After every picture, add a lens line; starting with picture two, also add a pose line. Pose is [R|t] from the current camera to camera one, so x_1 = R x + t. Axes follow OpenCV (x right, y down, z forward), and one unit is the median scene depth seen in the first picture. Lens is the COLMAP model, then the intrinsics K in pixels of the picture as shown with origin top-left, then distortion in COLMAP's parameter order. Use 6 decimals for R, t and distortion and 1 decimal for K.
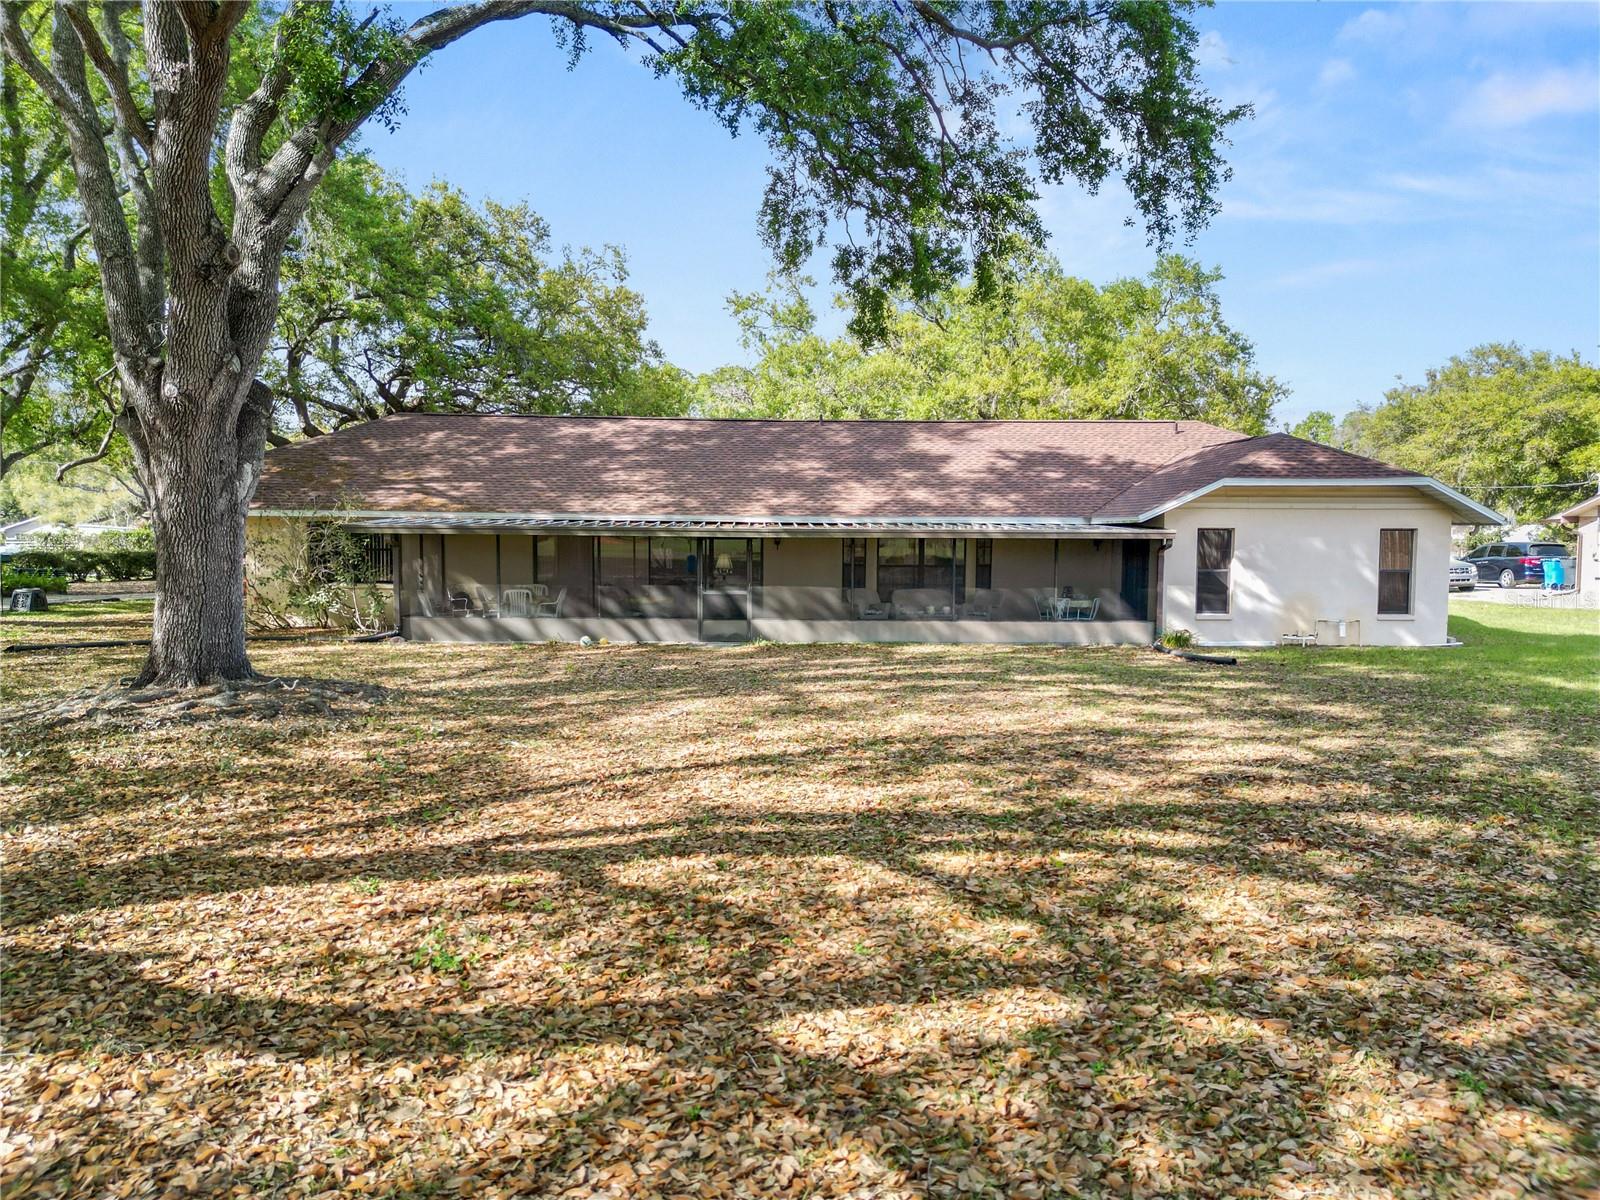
lens RADIAL K [[1112.6, 0, 813.3], [0, 1112.6, 582.5], [0, 0, 1]] dist [0.045707, -0.007856]
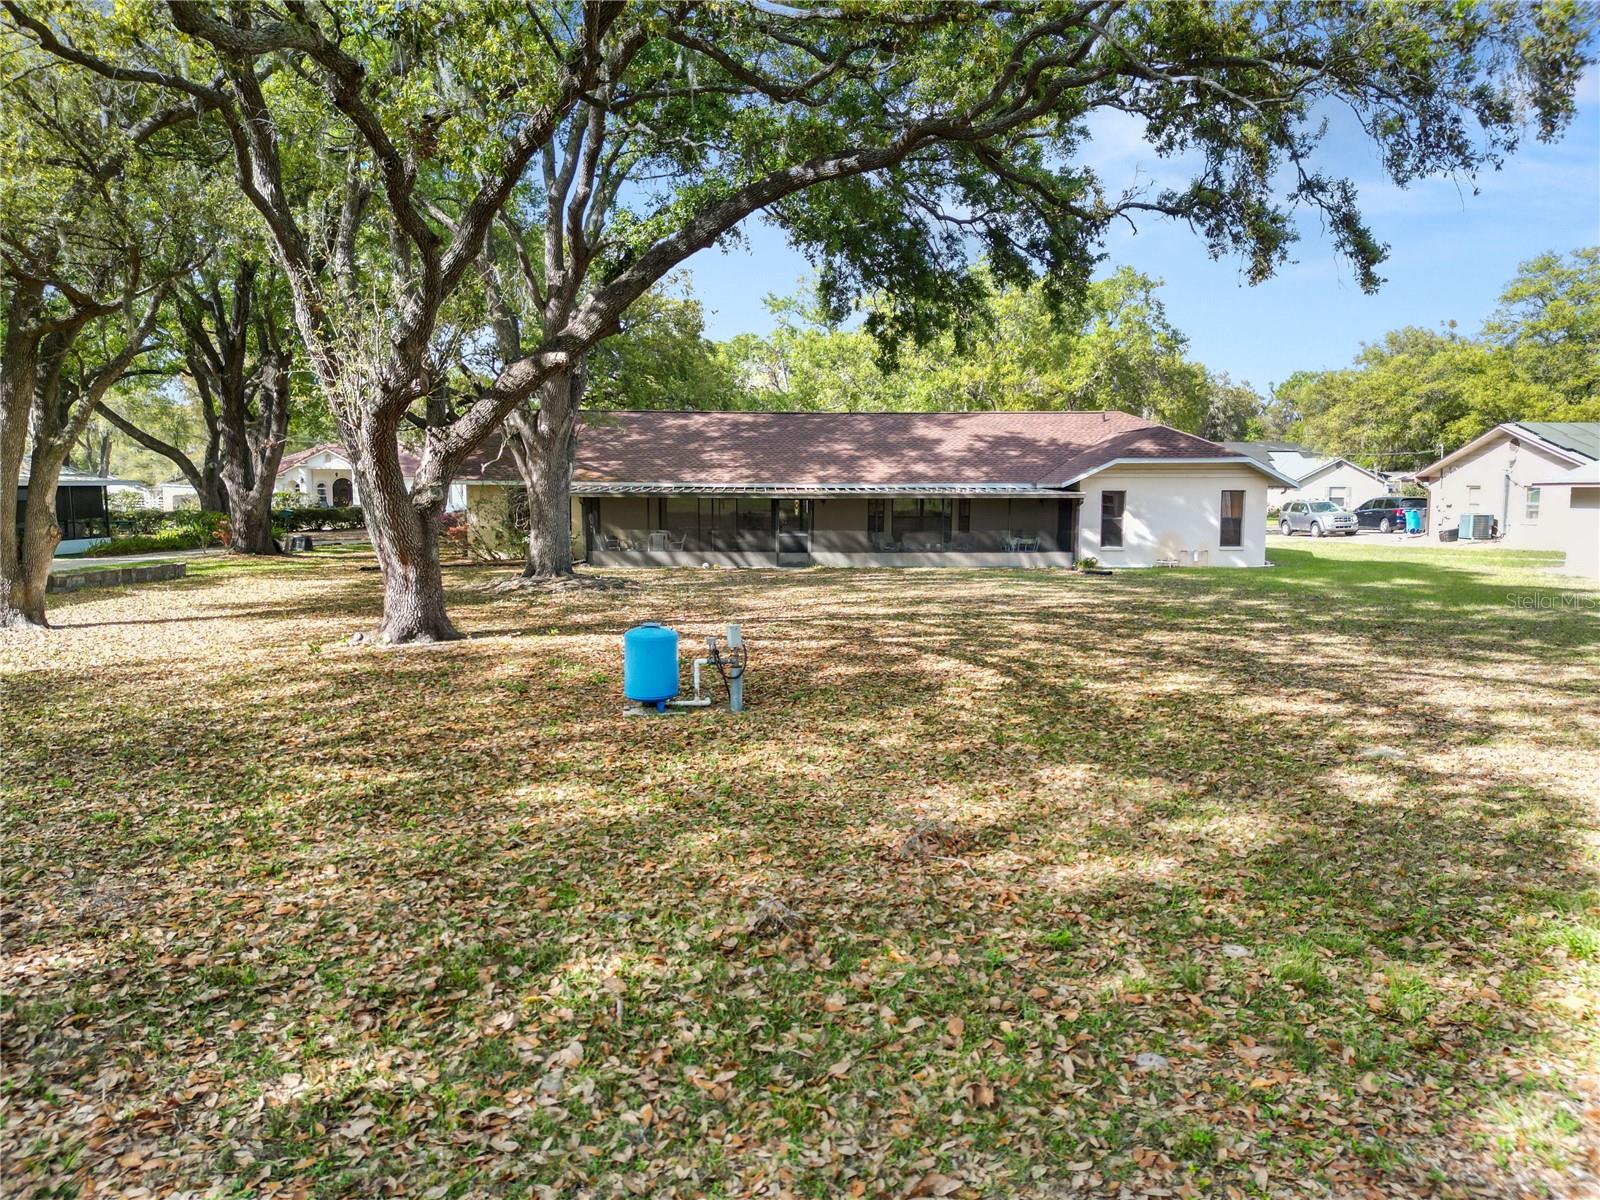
lens RADIAL K [[1112.6, 0, 789.4], [0, 1112.6, 613.1], [0, 0, 1]] dist [0.045707, -0.007856]
pose [[0.999765, -0.002079, -0.021587, -0.051028], [0.003520, 0.997751, 0.066939, 0.014198], [0.021399, -0.067000, 0.997523, -0.541058]]
